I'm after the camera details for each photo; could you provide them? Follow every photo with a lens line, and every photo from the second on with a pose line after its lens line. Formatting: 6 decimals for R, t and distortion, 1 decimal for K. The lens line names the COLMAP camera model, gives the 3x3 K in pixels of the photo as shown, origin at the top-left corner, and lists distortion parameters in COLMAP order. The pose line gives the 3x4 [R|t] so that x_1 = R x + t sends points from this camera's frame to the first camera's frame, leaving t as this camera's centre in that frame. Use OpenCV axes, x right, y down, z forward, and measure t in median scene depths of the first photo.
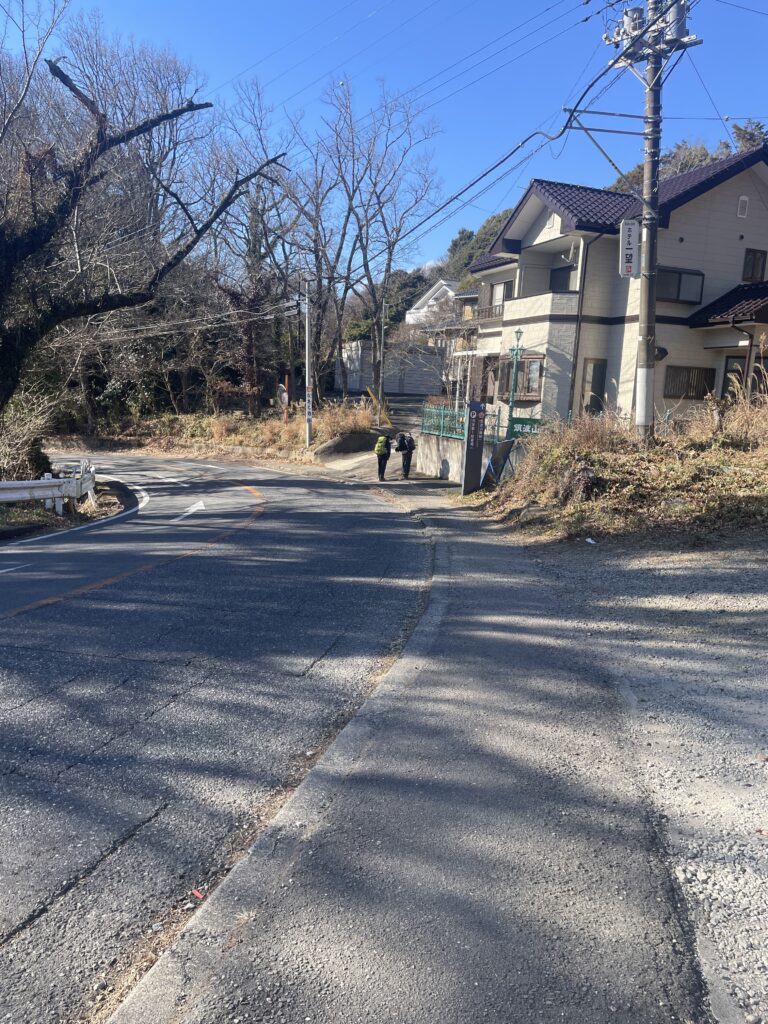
lens RADIAL K [[770.3, 0, 384.0], [0, 770.3, 512.0], [0, 0, 1]] dist [0.070664, -0.000921]
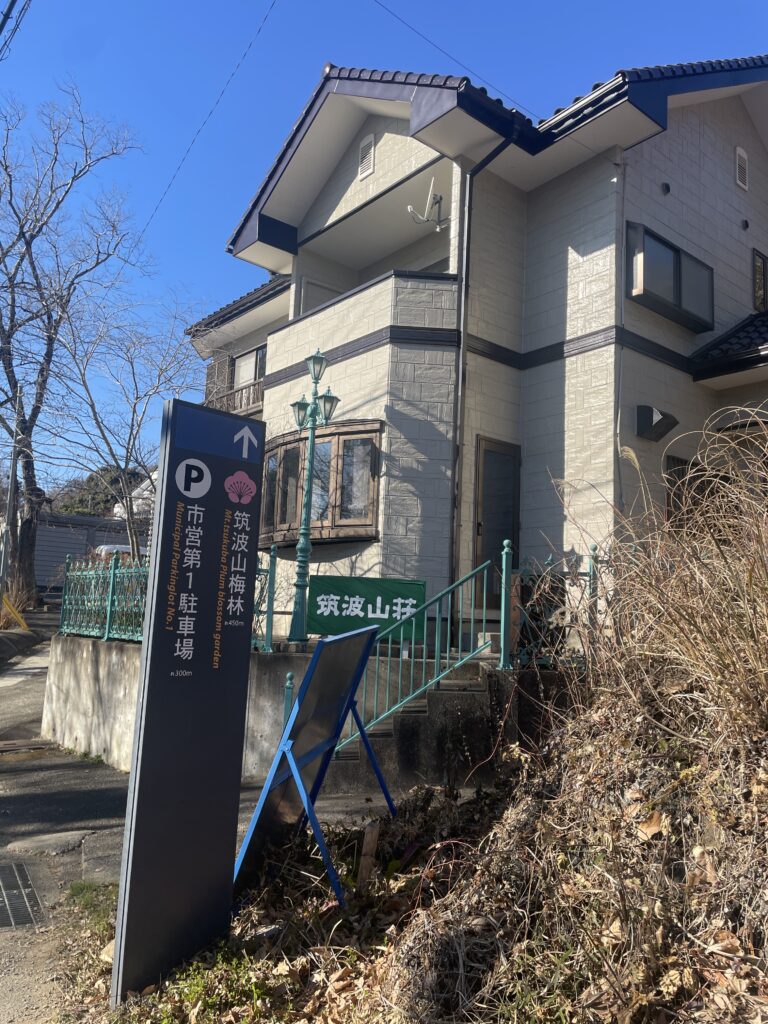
lens RADIAL K [[770.3, 0, 384.0], [0, 770.3, 512.0], [0, 0, 1]] dist [0.070664, -0.000921]
pose [[0.939925, 0.036534, 0.339421, 0.076765], [0.057989, 0.962721, -0.264209, -0.055591], [-0.336421, 0.268019, 0.902766, 0.658405]]
